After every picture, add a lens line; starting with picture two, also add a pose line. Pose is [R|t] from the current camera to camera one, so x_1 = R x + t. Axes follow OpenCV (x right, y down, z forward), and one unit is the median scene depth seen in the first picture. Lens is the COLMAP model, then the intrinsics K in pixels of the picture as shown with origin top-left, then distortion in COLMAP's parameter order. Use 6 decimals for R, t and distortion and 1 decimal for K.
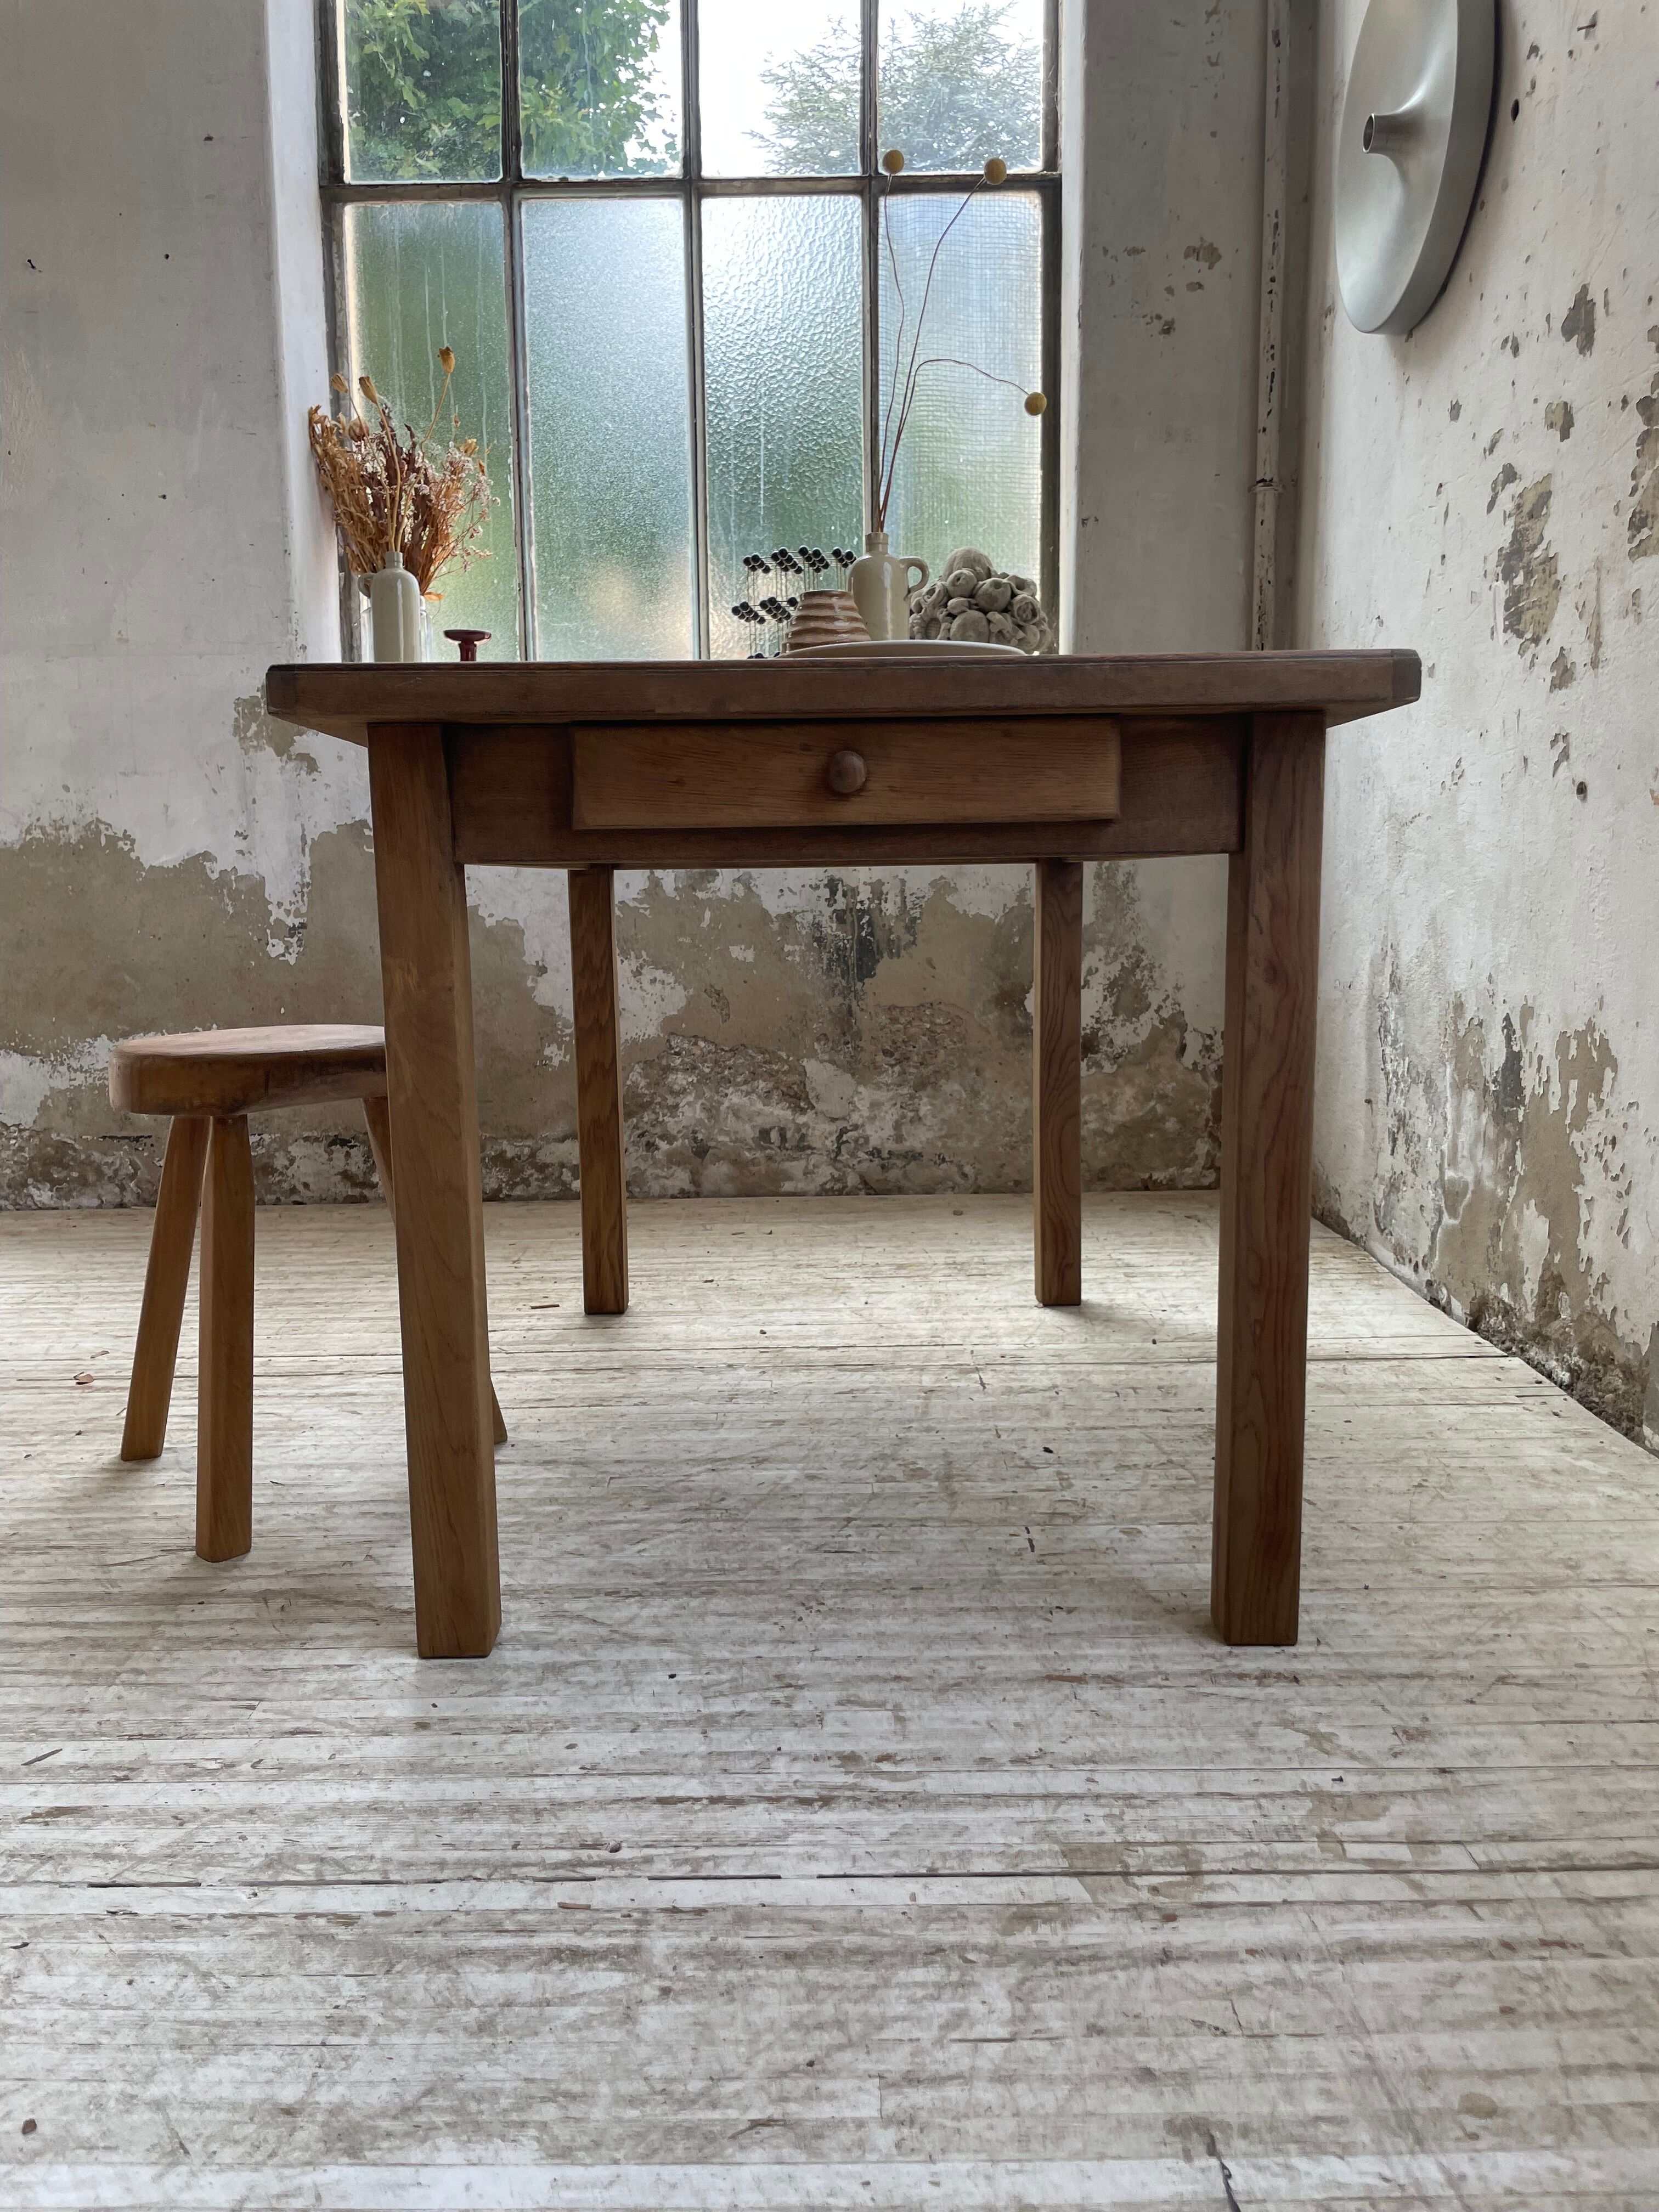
lens RADIAL K [[1686.6, 0, 813.3], [0, 1686.6, 1078.3], [0, 0, 1]] dist [0.086470, -0.119910]
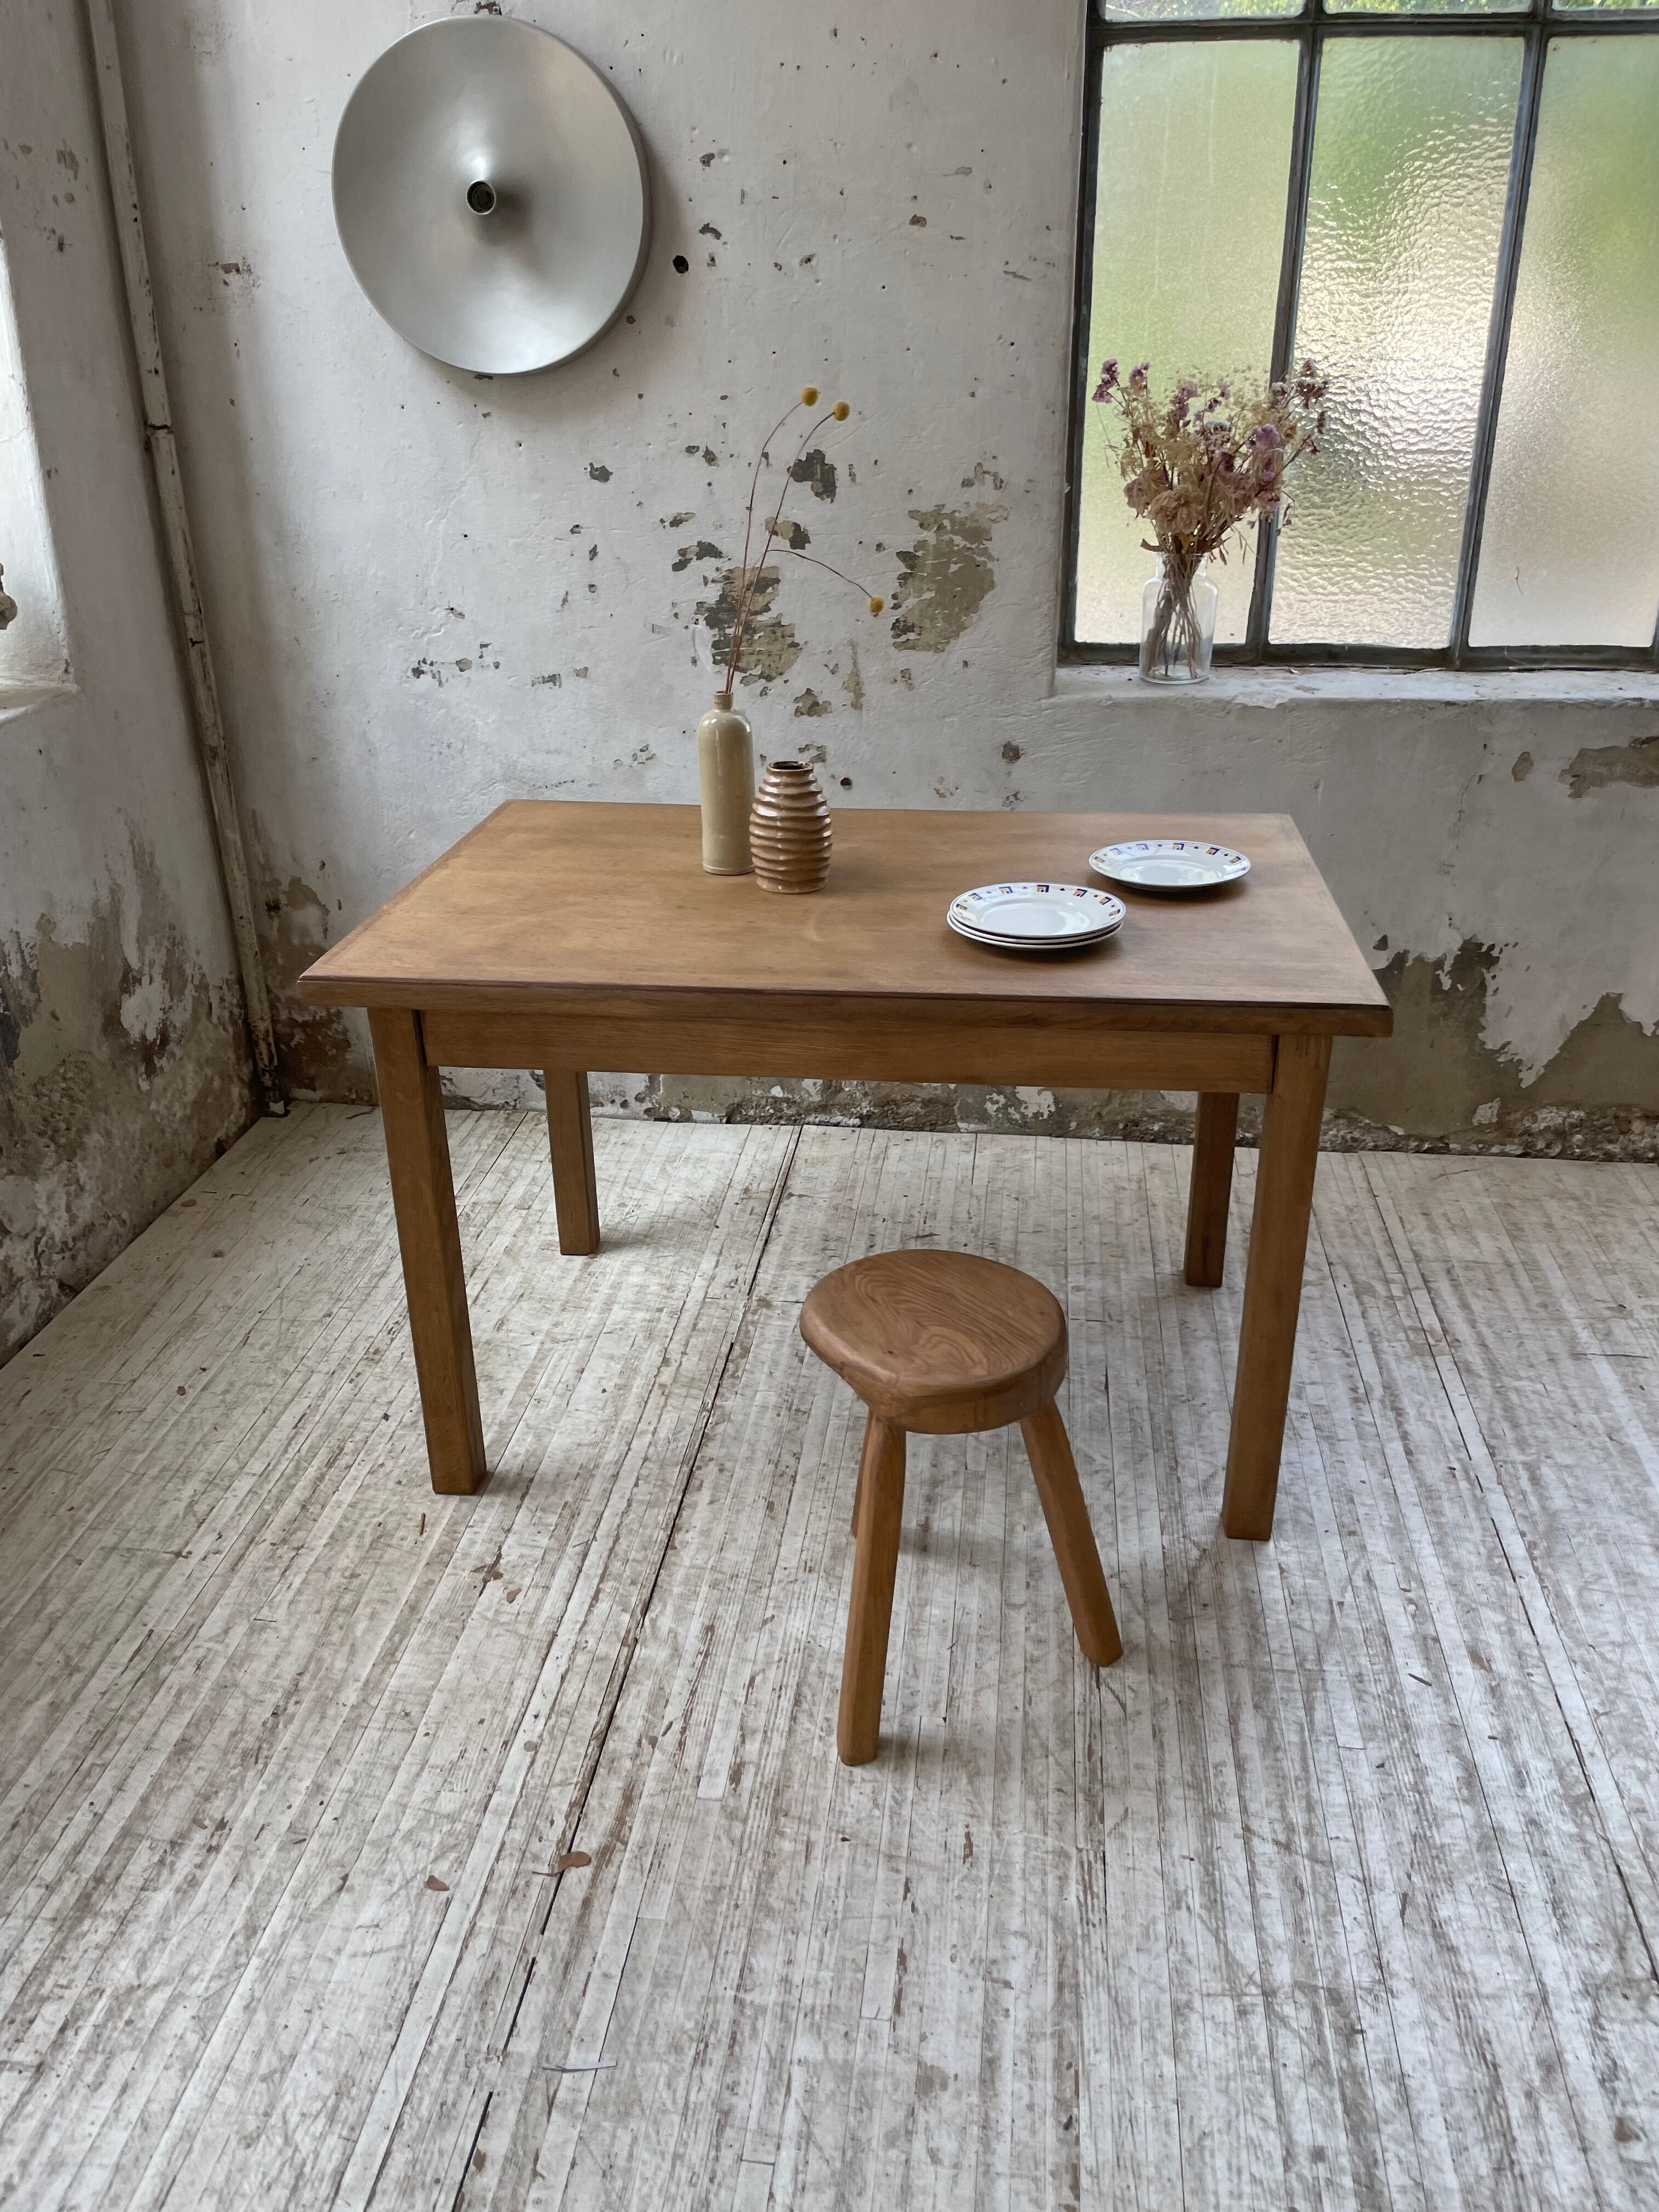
lens RADIAL K [[1686.6, 0, 849.4], [0, 1686.6, 1084.6], [0, 0, 1]] dist [0.086470, -0.119910]
pose [[0.110677, -0.387867, 0.915046, -1.201173], [0.122259, 0.919023, 0.374765, -0.542646], [-0.986308, 0.070395, 0.149135, 0.843395]]
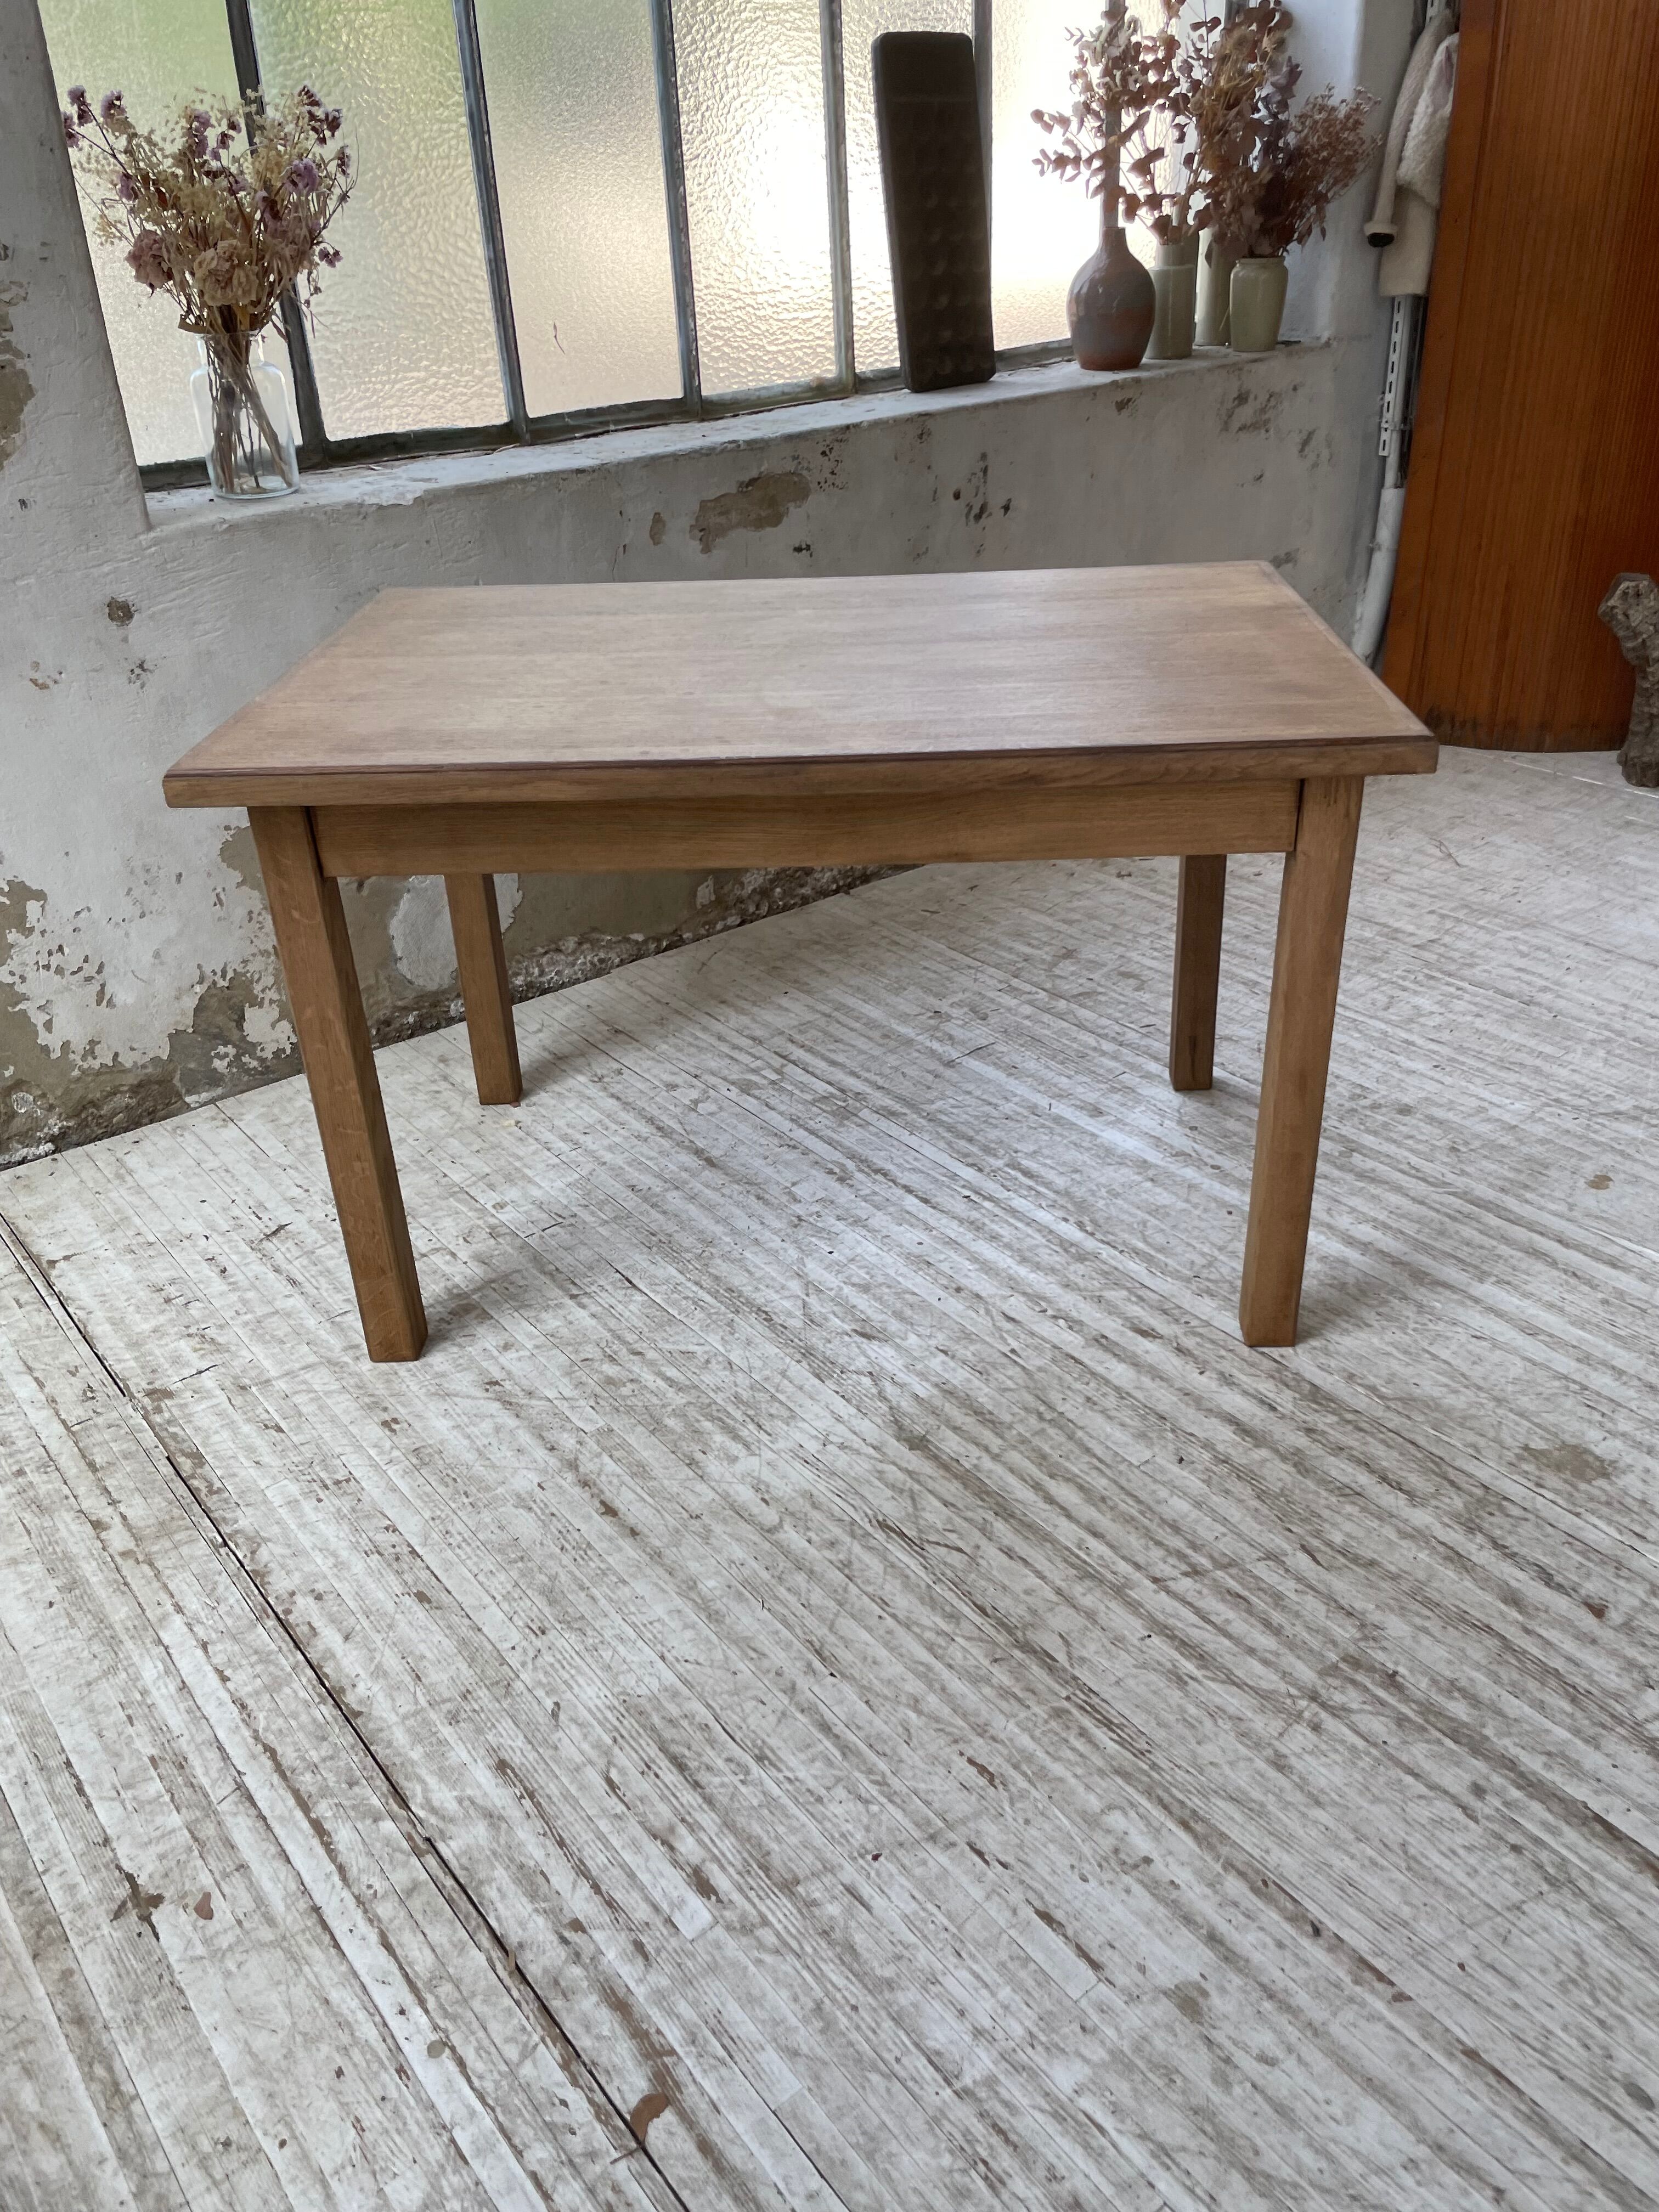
lens RADIAL K [[1687.6, 0, 853.3], [0, 1687.6, 1079.0], [0, 0, 1]] dist [0.083581, -0.117074]
pose [[-0.626352, -0.336845, 0.703007, -0.904671], [0.138560, 0.839355, 0.525627, -0.505154], [-0.767127, 0.426636, -0.479058, 1.260439]]
